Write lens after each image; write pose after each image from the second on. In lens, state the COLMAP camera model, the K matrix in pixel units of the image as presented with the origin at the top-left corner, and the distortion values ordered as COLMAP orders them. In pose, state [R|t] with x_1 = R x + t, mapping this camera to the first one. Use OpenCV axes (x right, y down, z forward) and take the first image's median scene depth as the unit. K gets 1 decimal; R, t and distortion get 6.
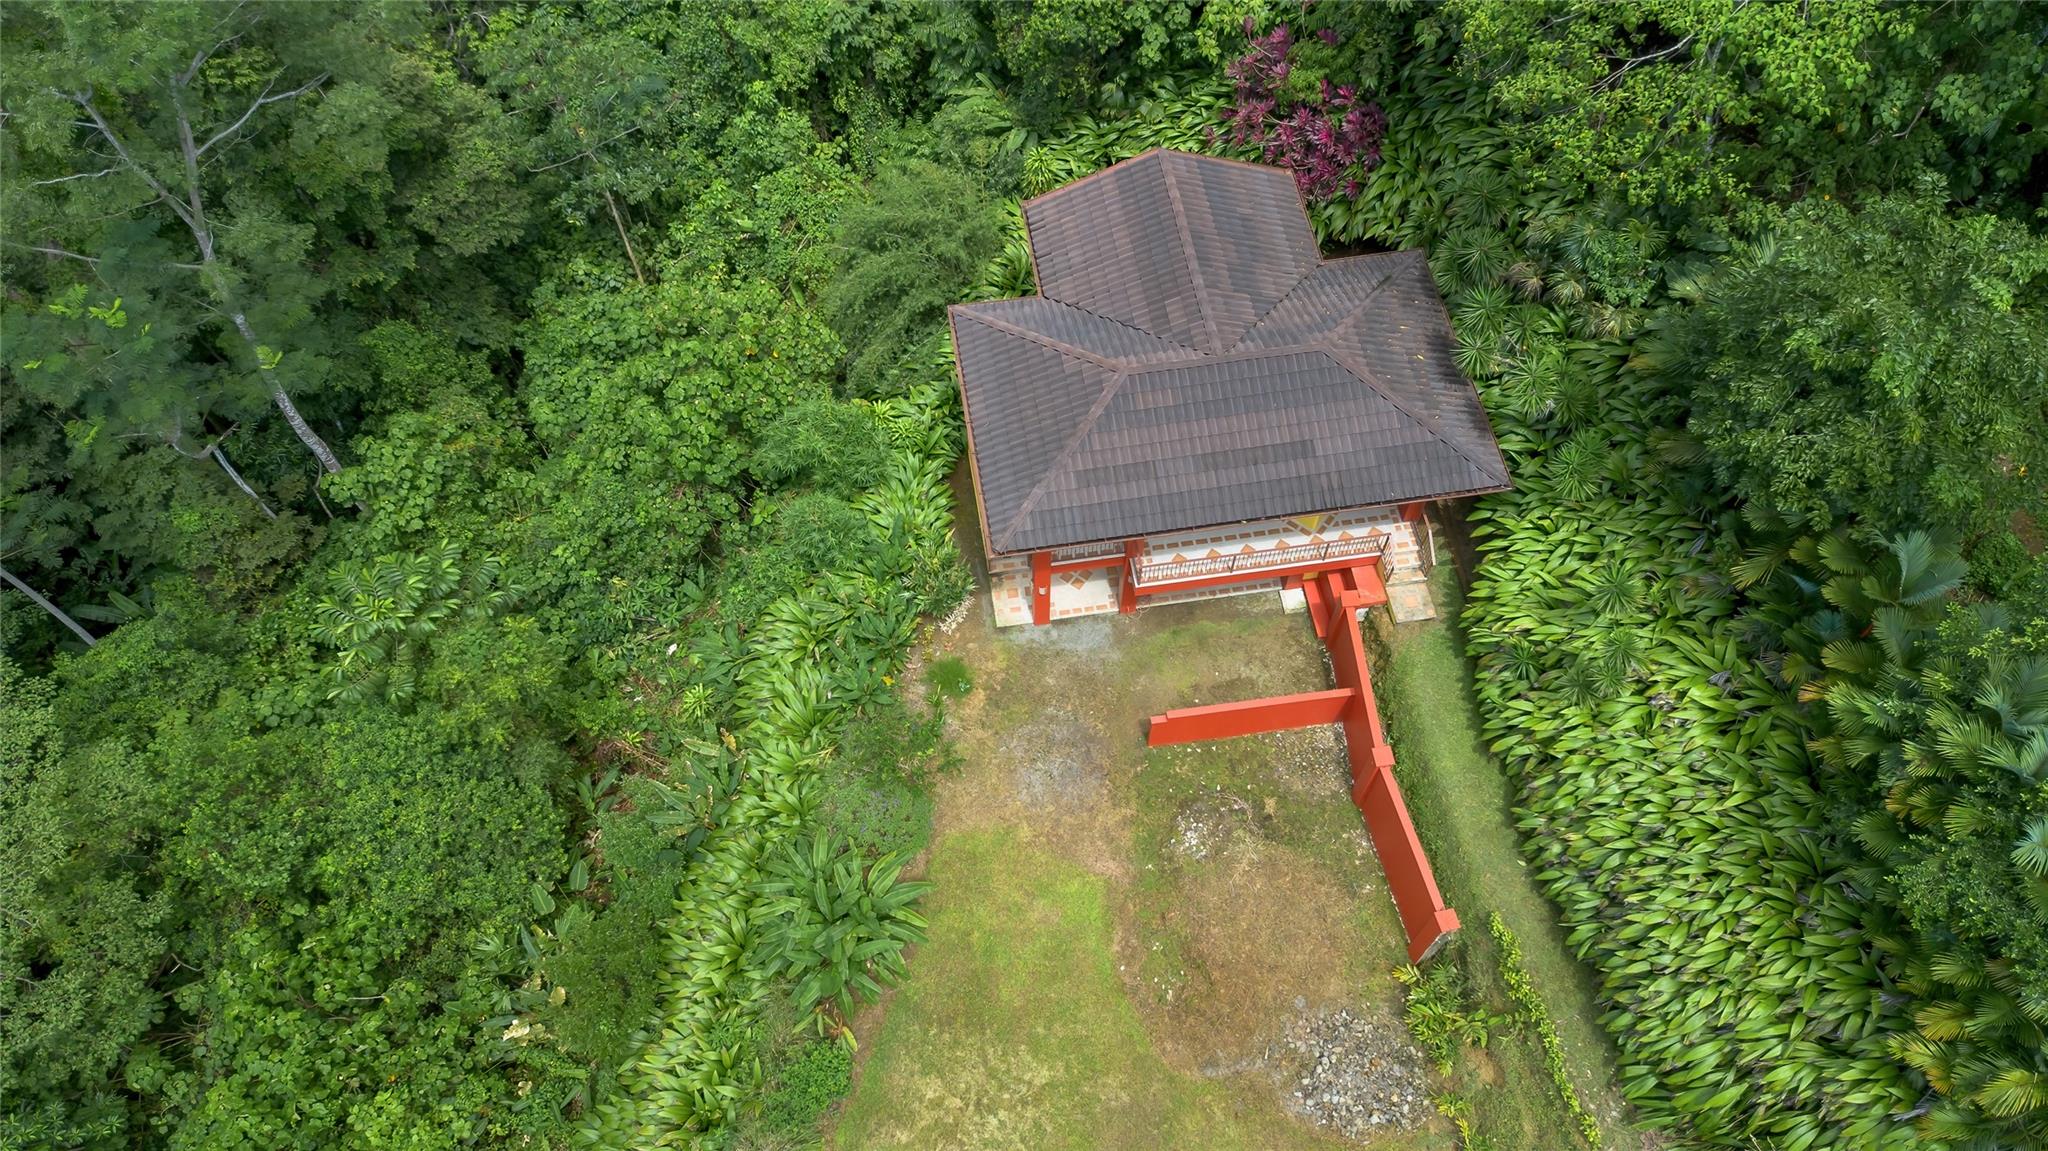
lens RADIAL K [[1440.0, 0, 1024.0], [0, 1440.0, 575.5], [0, 0, 1]] dist [0.061245, -0.069314]
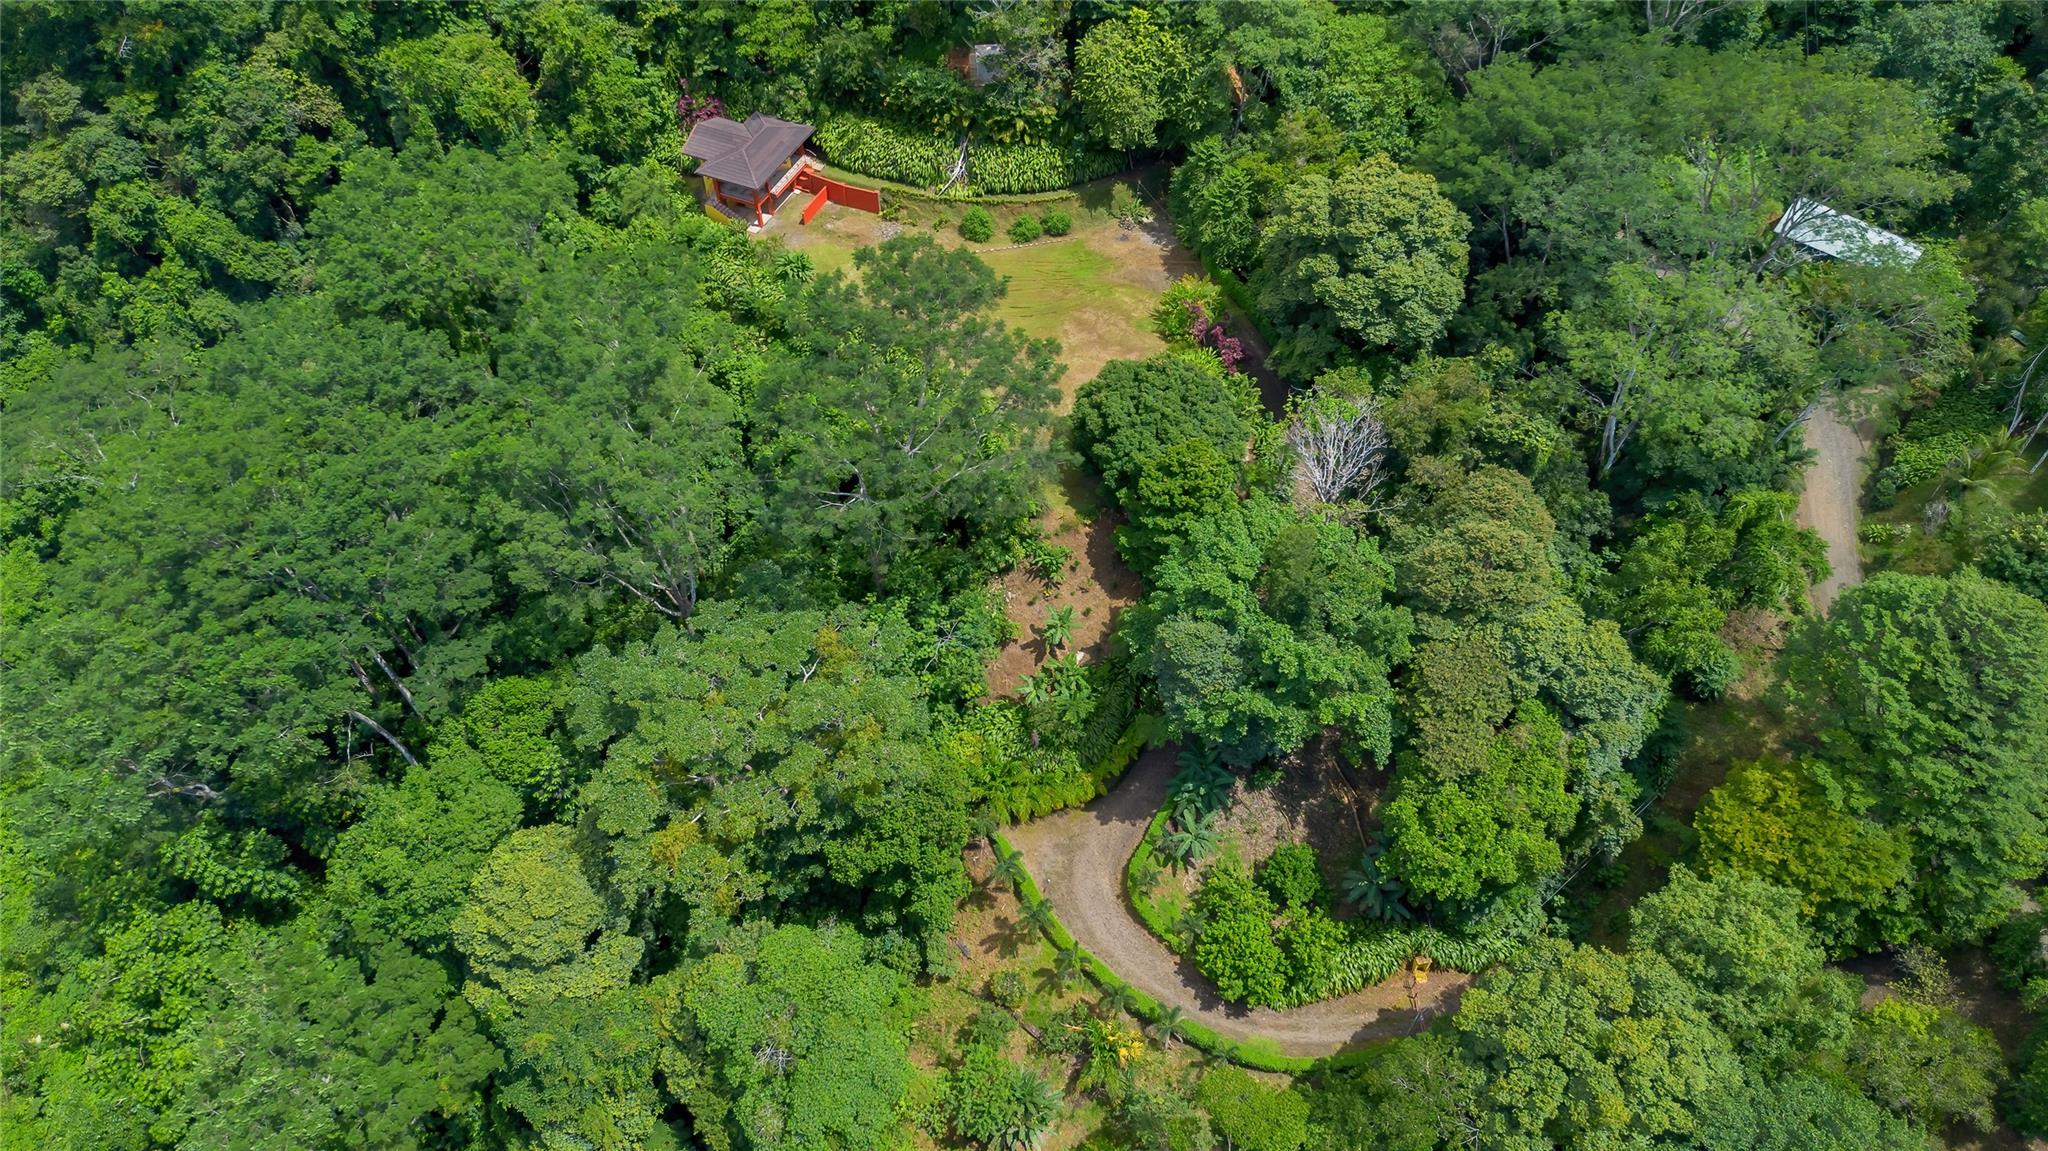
lens RADIAL K [[1440.0, 0, 1024.0], [0, 1440.0, 575.5], [0, 0, 1]] dist [0.061245, -0.069314]
pose [[0.543531, -0.655560, 0.524229, -2.675440], [0.731874, 0.675934, 0.086448, 0.999179], [-0.411016, 0.336682, 0.847178, -2.711782]]
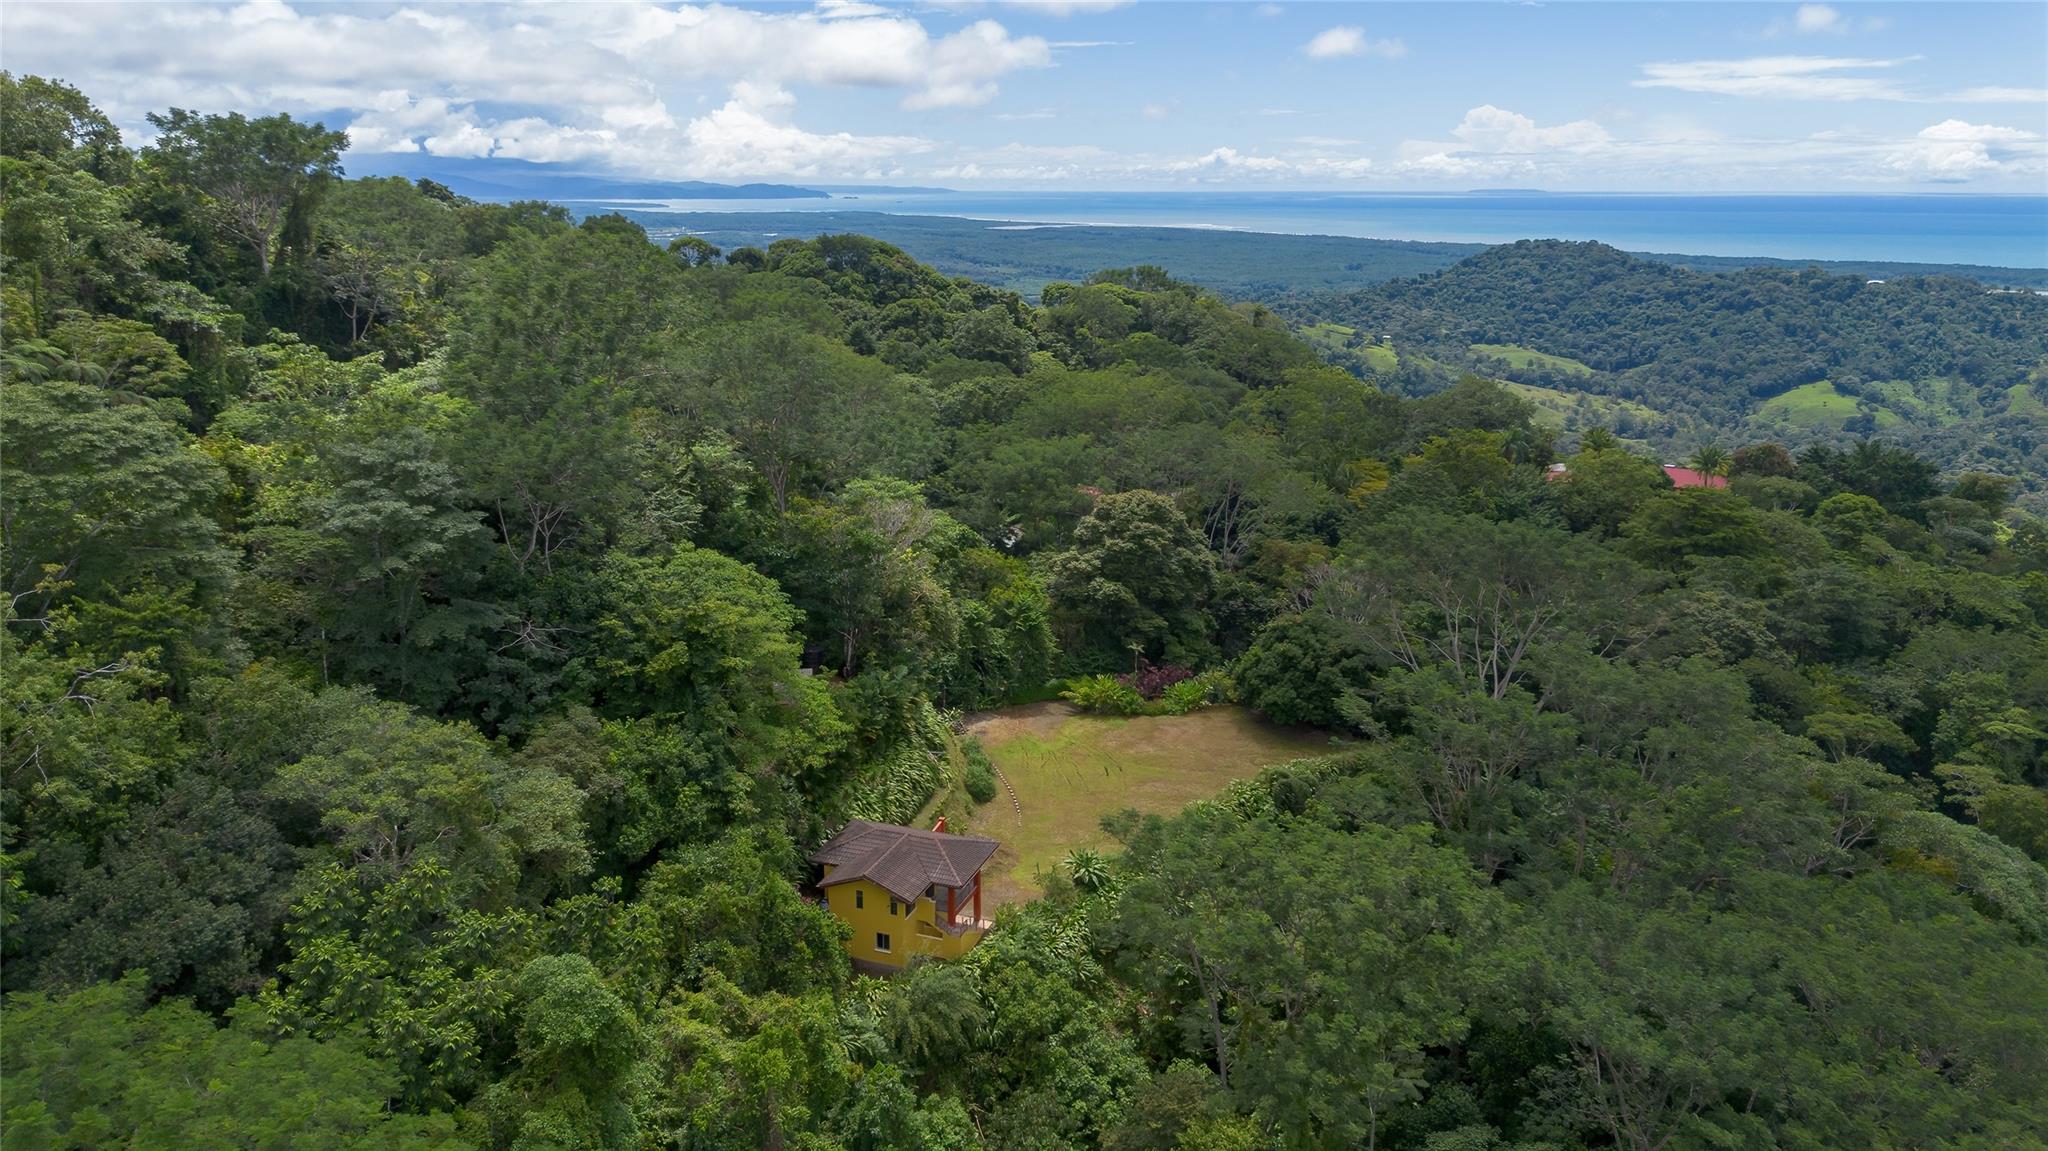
lens RADIAL K [[1454.7, 0, 1030.5], [0, 1454.7, 584.8], [0, 0, 1]] dist [0.068906, -0.075735]
pose [[-0.861912, -0.143324, 0.486380, -1.608946], [0.441150, 0.260952, 0.858656, -2.969744], [-0.249988, 0.954653, -0.161690, 0.945015]]
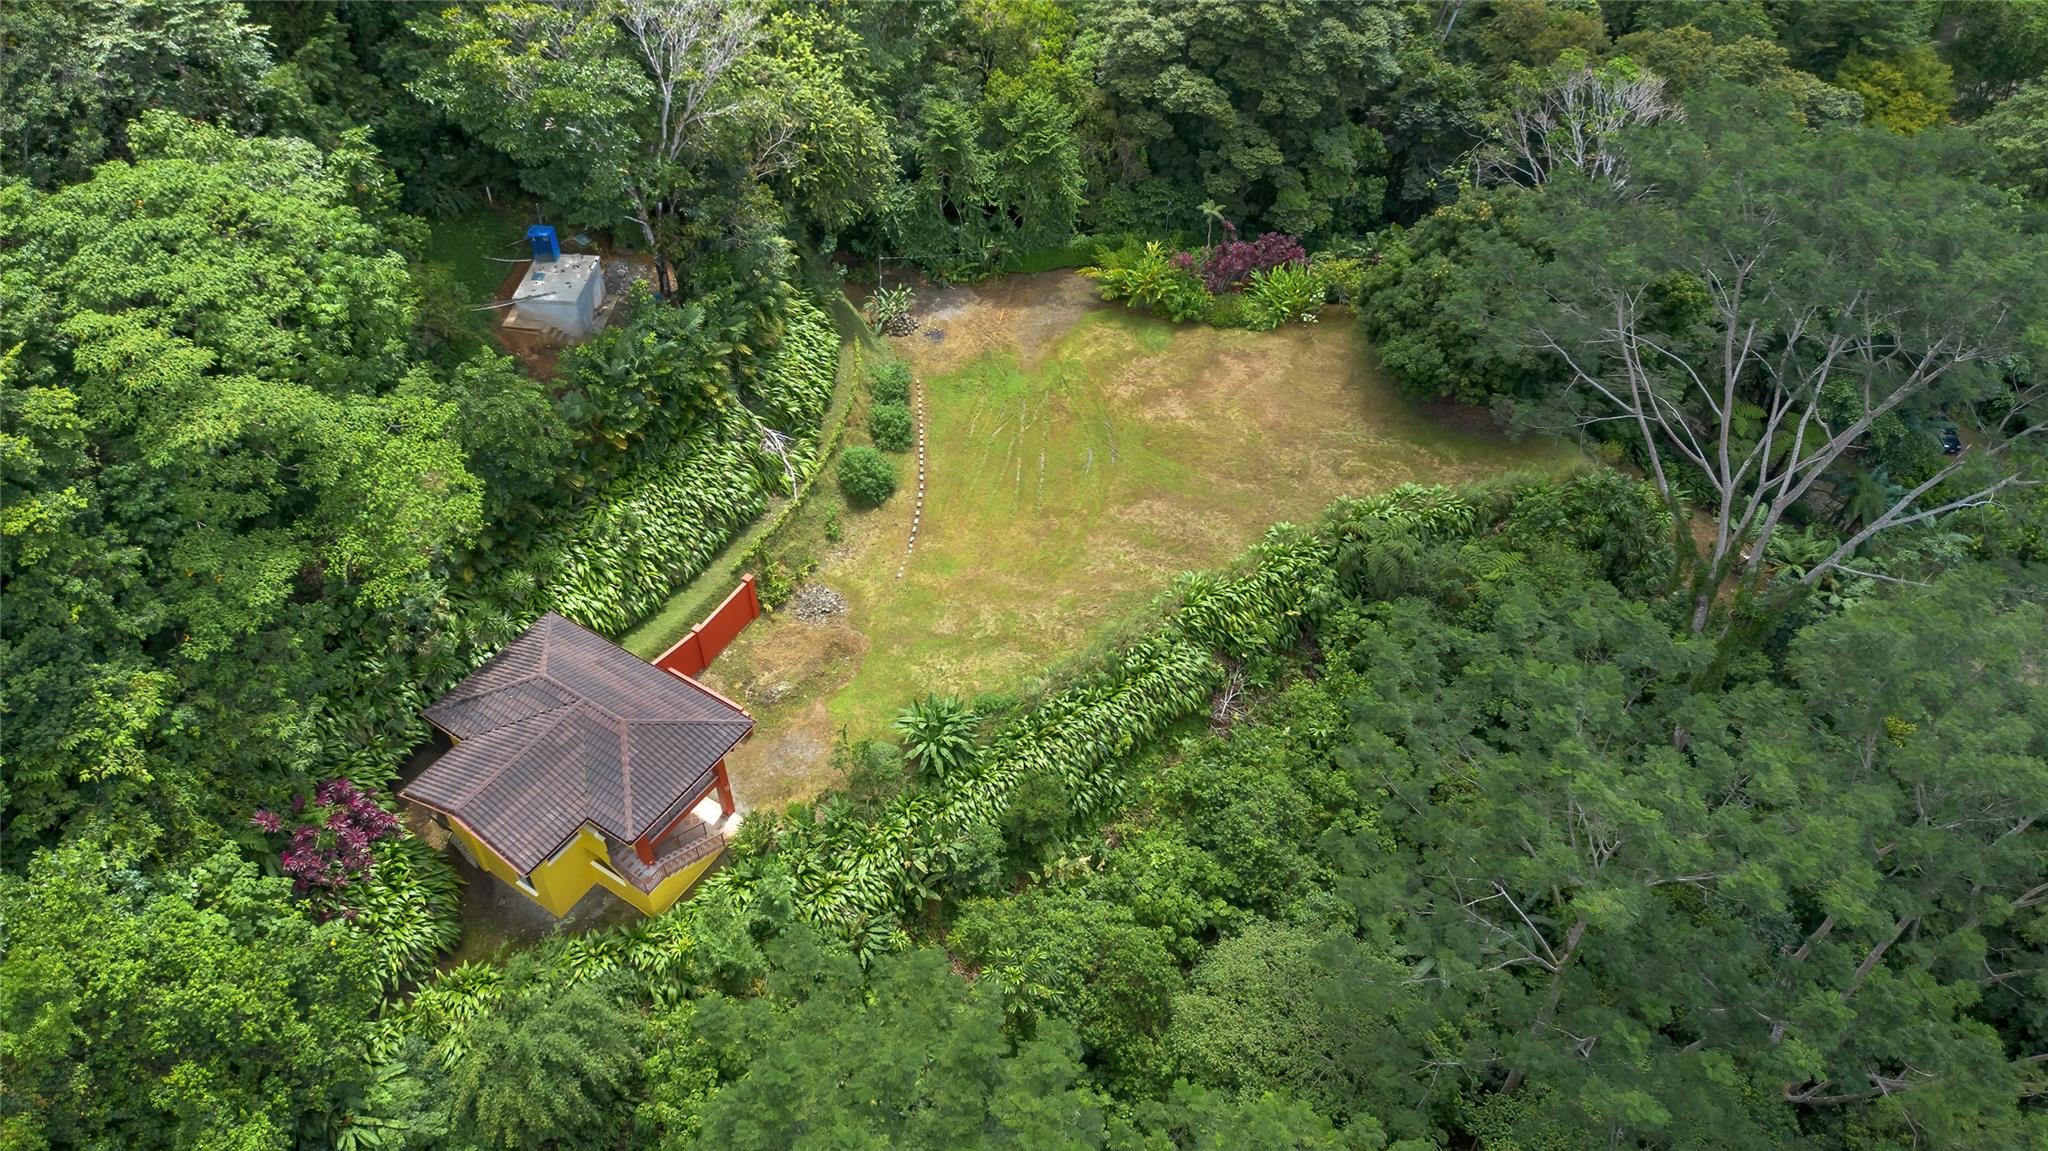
lens RADIAL K [[1460.8, 0, 1028.8], [0, 1460.8, 584.0], [0, 0, 1]] dist [0.066180, -0.086486]
pose [[-0.730164, -0.485710, 0.480570, -1.109722], [0.594592, -0.105162, 0.797120, -1.297437], [-0.336632, 0.867771, 0.365584, 0.016937]]
